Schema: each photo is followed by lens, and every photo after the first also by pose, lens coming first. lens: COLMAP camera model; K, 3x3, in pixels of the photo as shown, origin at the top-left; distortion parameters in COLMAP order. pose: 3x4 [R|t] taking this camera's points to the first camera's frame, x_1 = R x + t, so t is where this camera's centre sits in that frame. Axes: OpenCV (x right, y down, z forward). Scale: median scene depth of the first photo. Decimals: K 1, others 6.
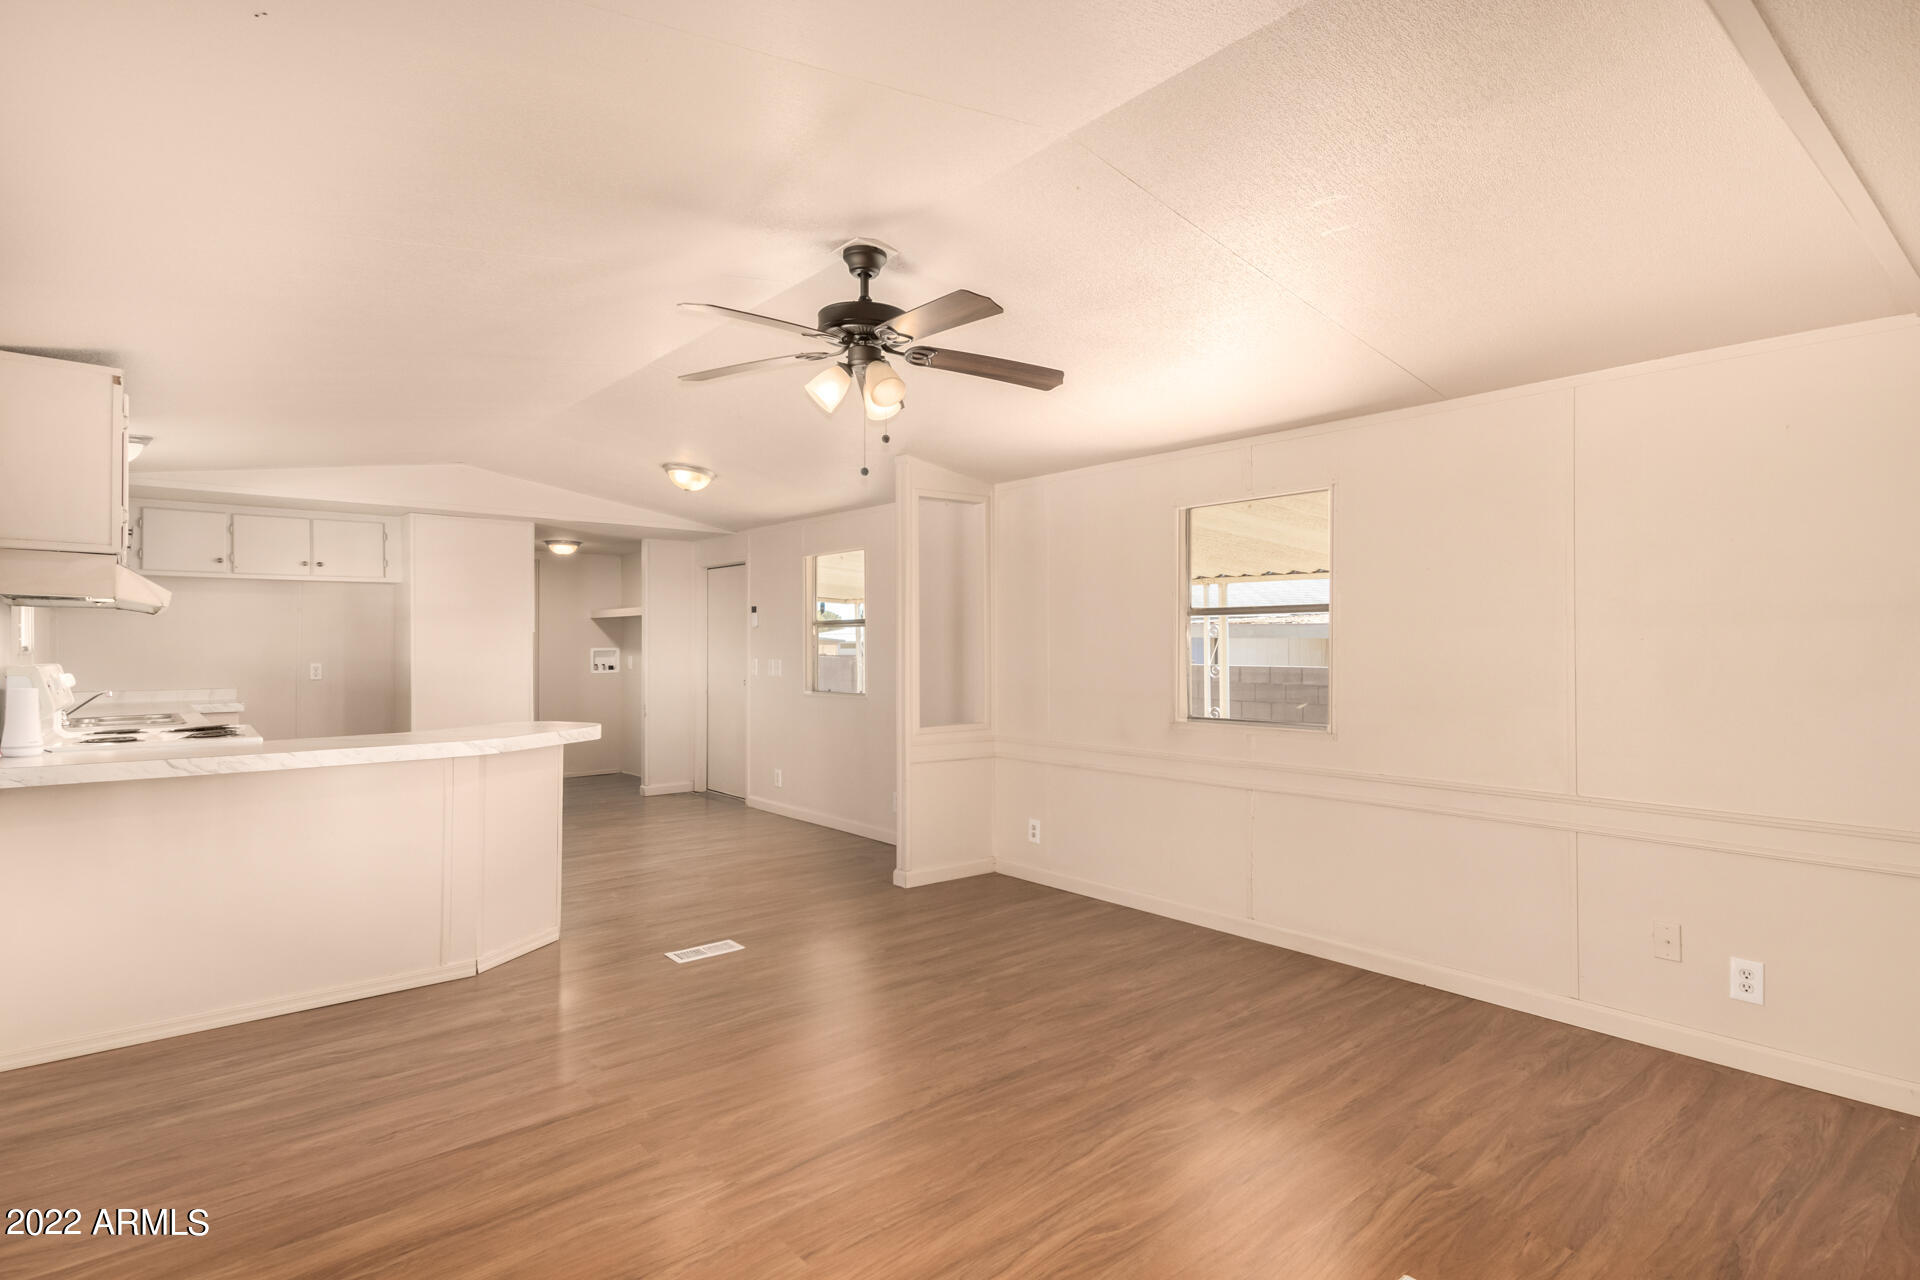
lens RADIAL K [[979.2, 0, 960.0], [0, 979.2, 640.0], [0, 0, 1]] dist [0.021251, -0.000057]
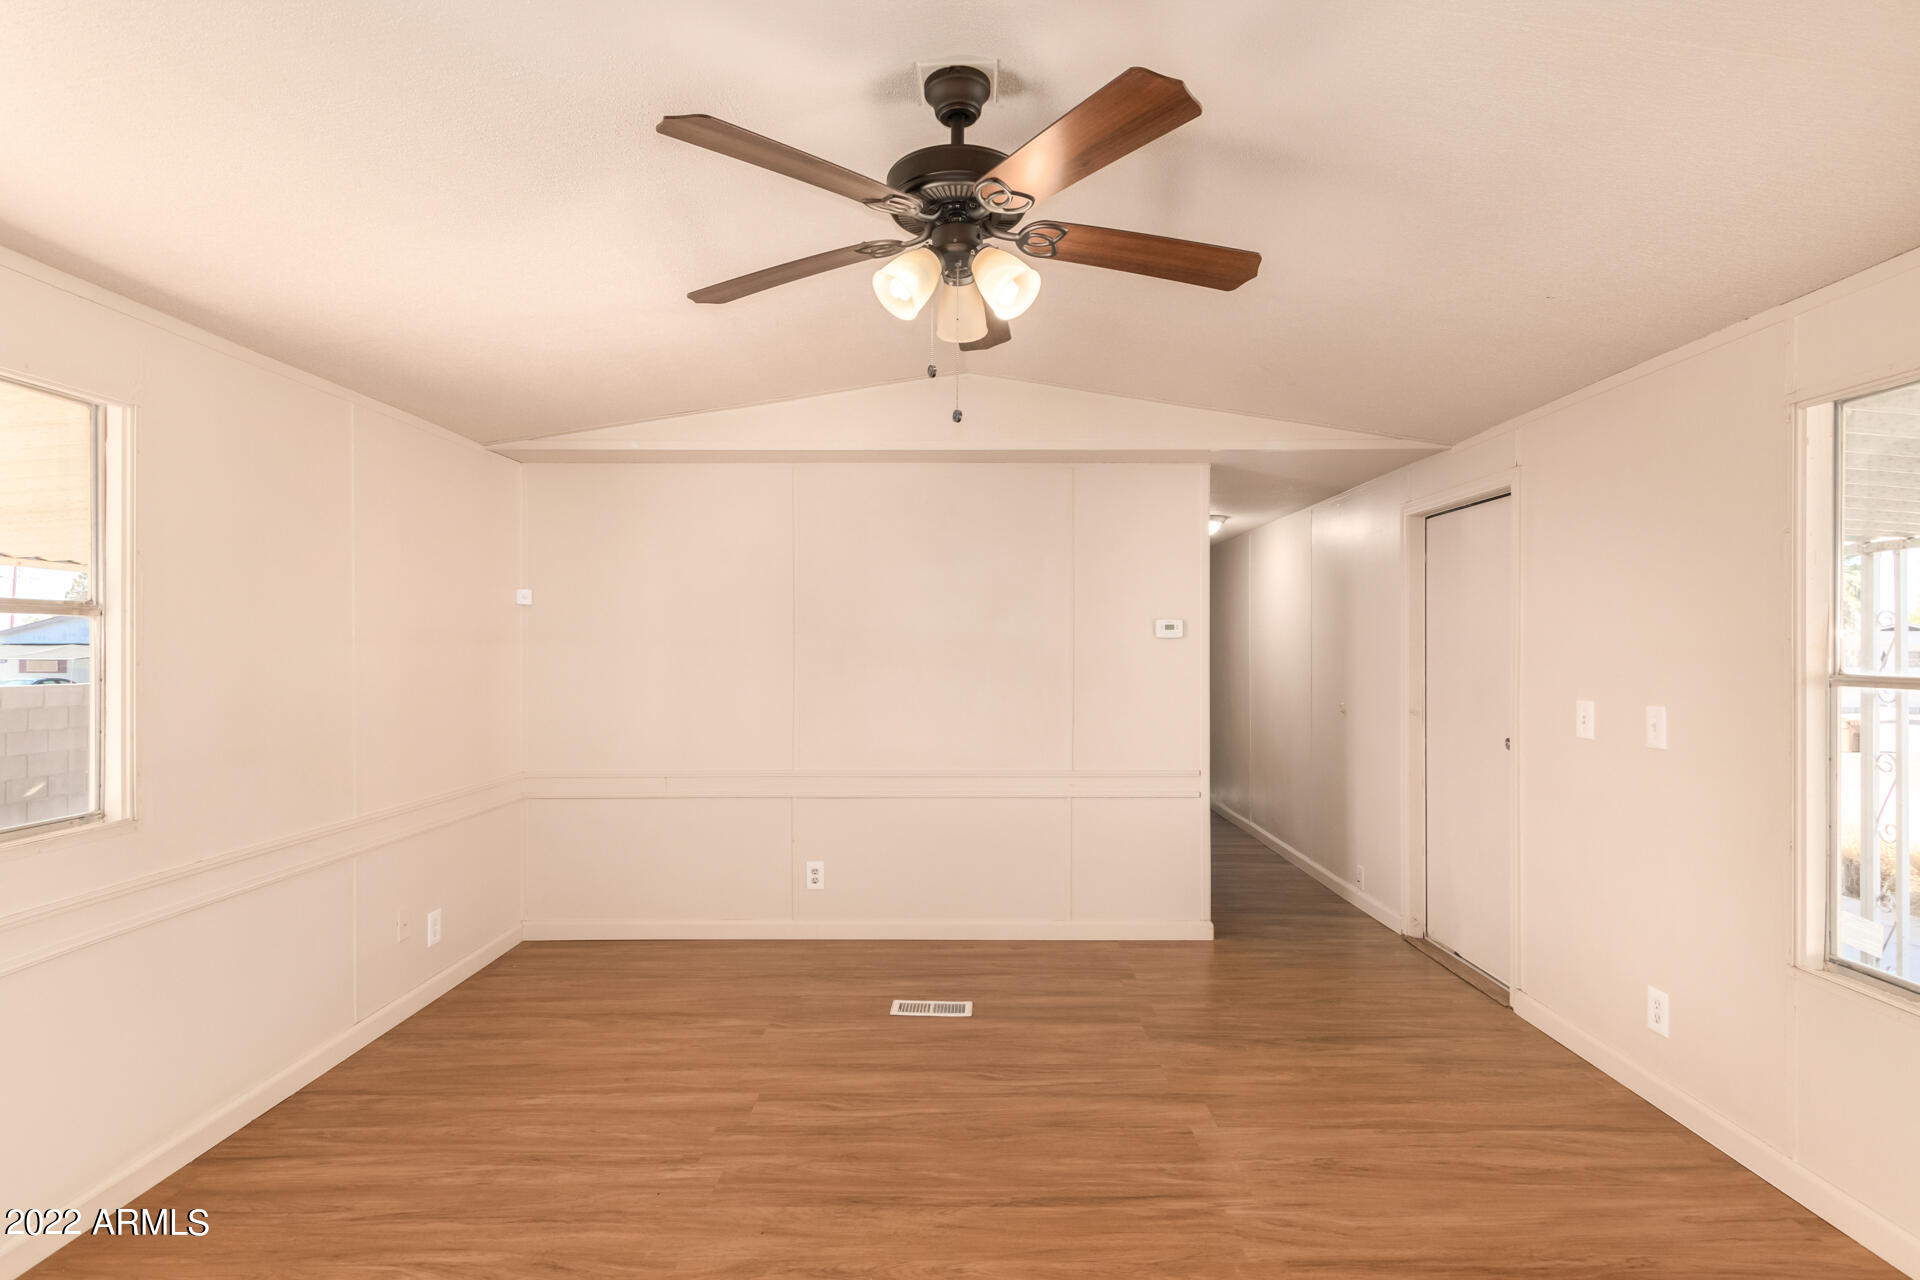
lens RADIAL K [[969.0, 0, 964.0], [0, 969.0, 655.5], [0, 0, 1]] dist [0.018940, -0.001133]
pose [[-0.762258, -0.006220, 0.647243, -0.541312], [-0.003283, 0.999978, 0.005743, -0.014967], [-0.647265, 0.002252, -0.762262, 1.544599]]
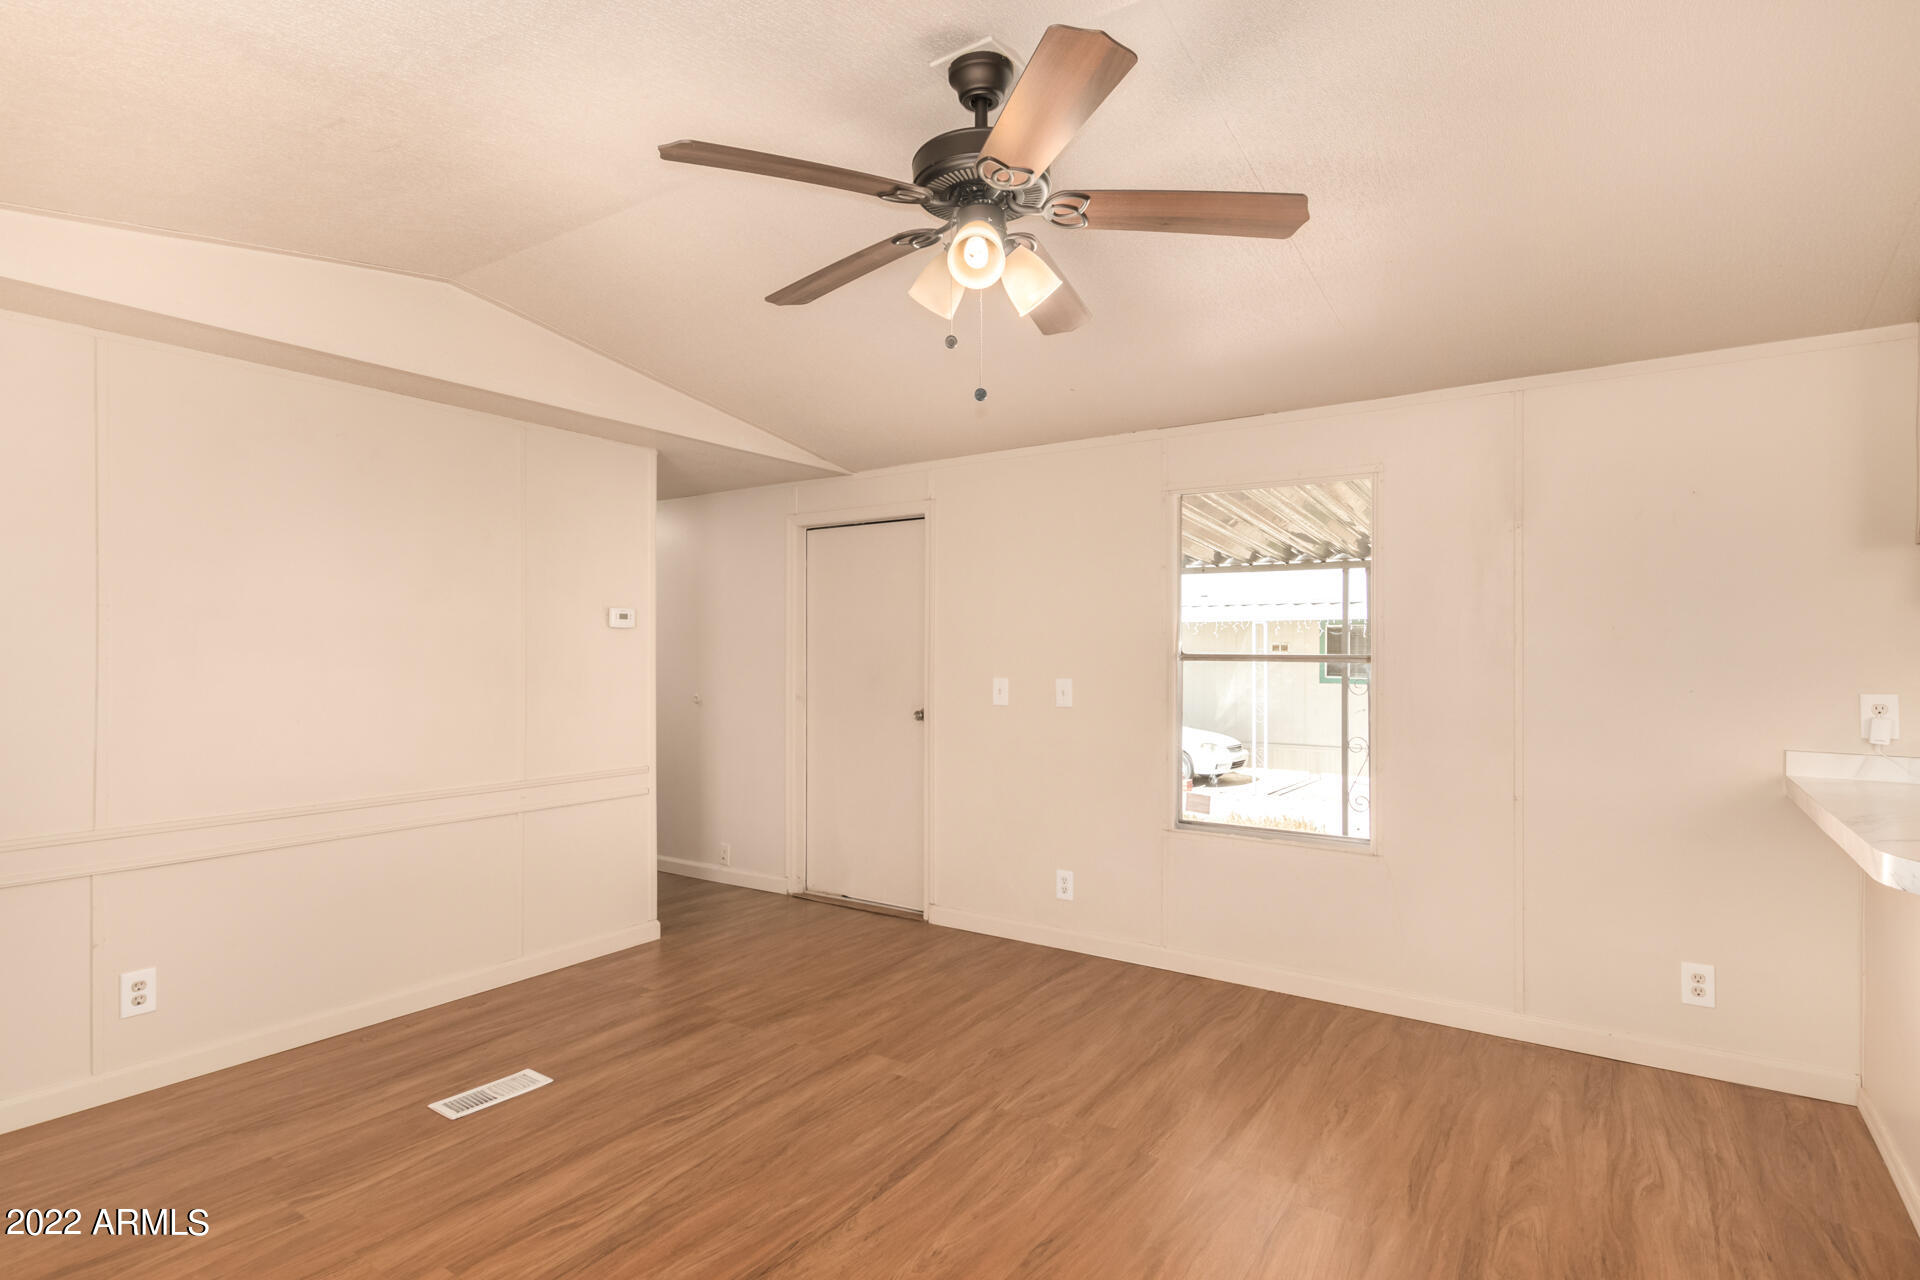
lens RADIAL K [[969.0, 0, 964.0], [0, 969.0, 655.5], [0, 0, 1]] dist [0.018940, -0.001133]
pose [[-0.963021, -0.000920, -0.269425, 0.095151], [-0.000344, 0.999998, -0.002184, 0.008889], [0.269426, -0.002010, -0.963019, 1.689575]]
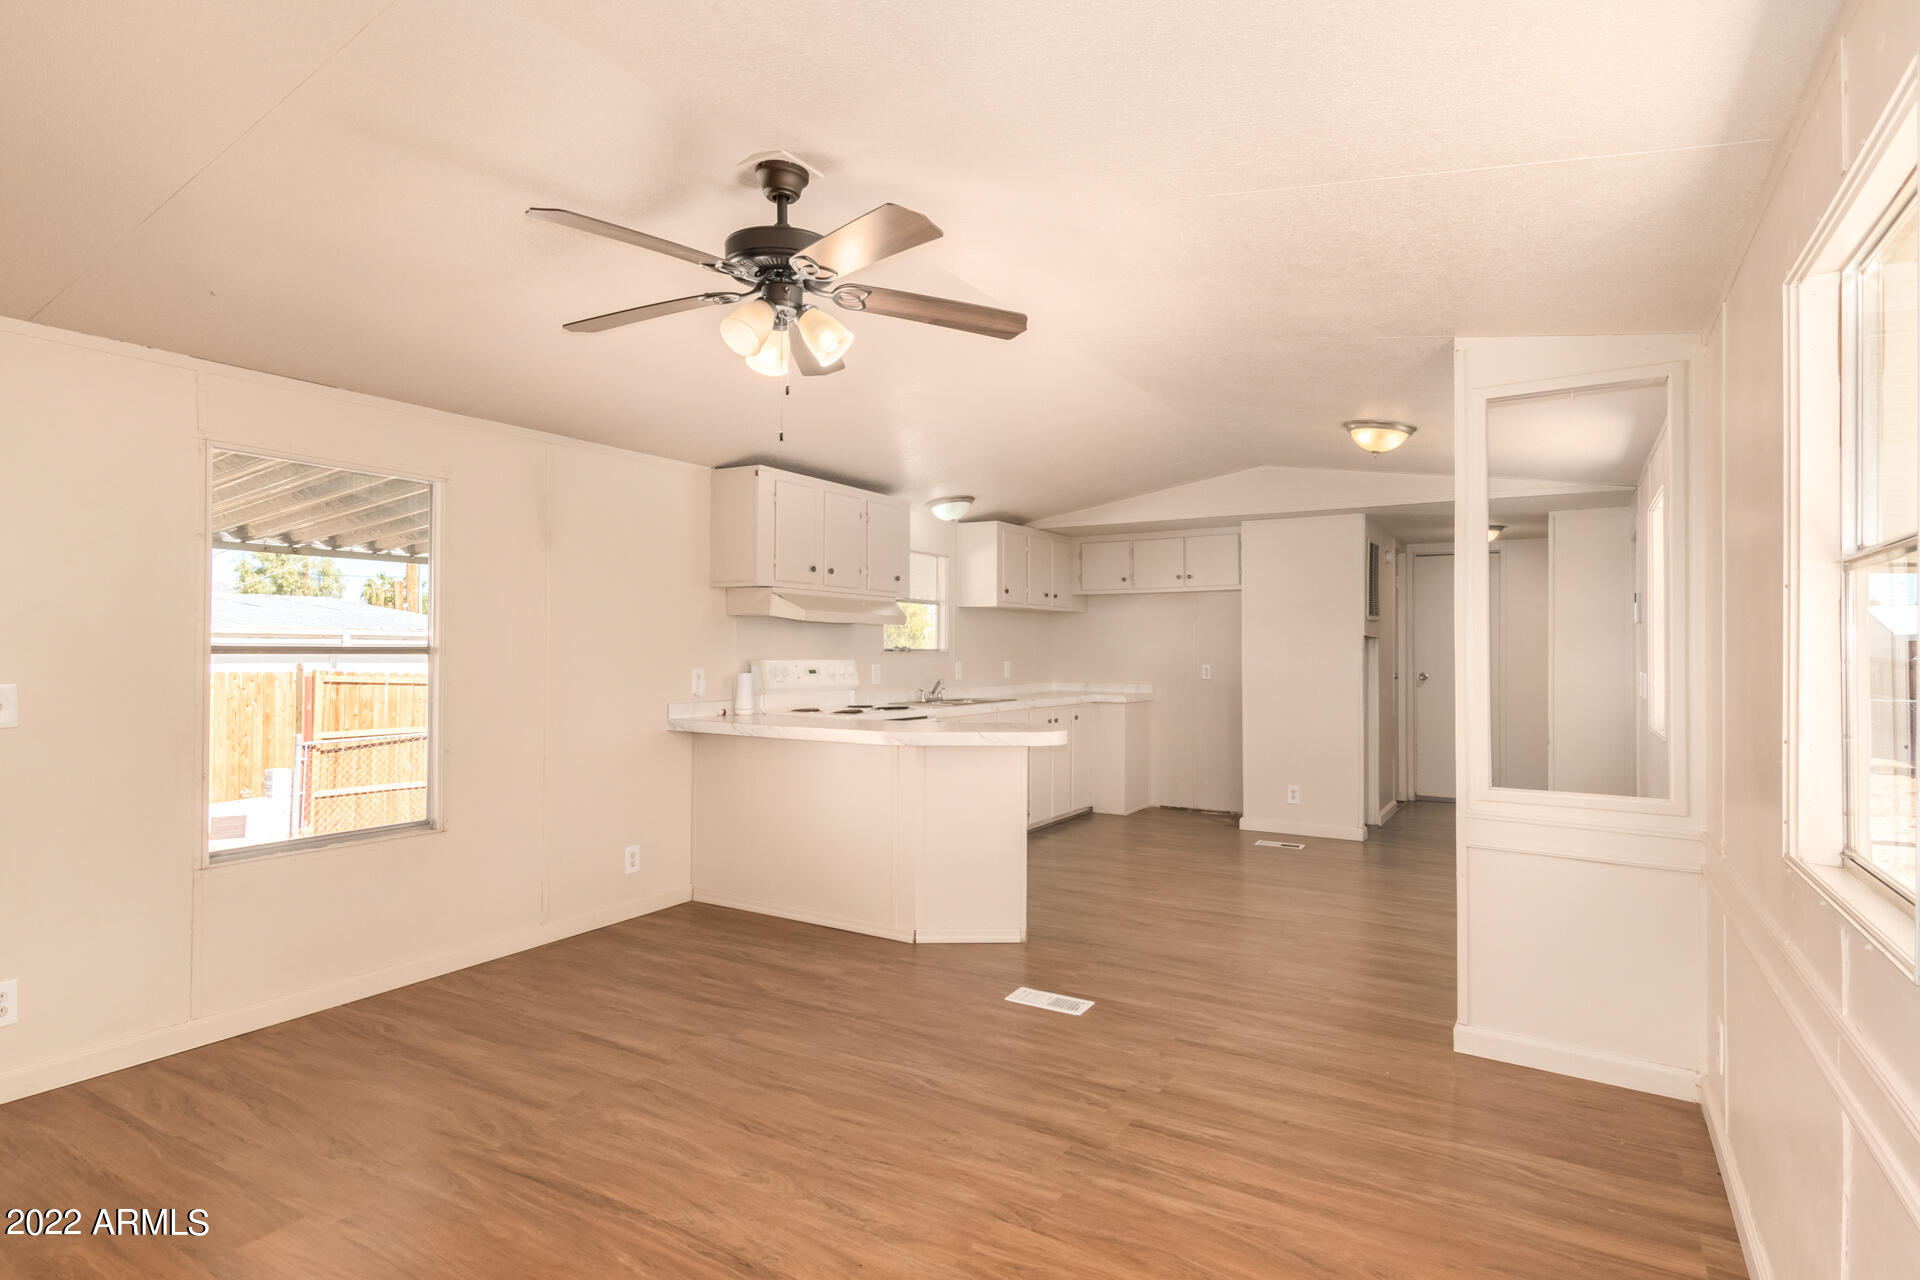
lens RADIAL K [[979.2, 0, 960.0], [0, 979.2, 640.0], [0, 0, 1]] dist [0.021251, -0.000057]
pose [[0.316594, -0.004894, -0.948549, 0.756893], [0.000194, 0.999987, -0.005095, 0.003114], [0.948561, 0.001429, 0.316591, 0.910818]]
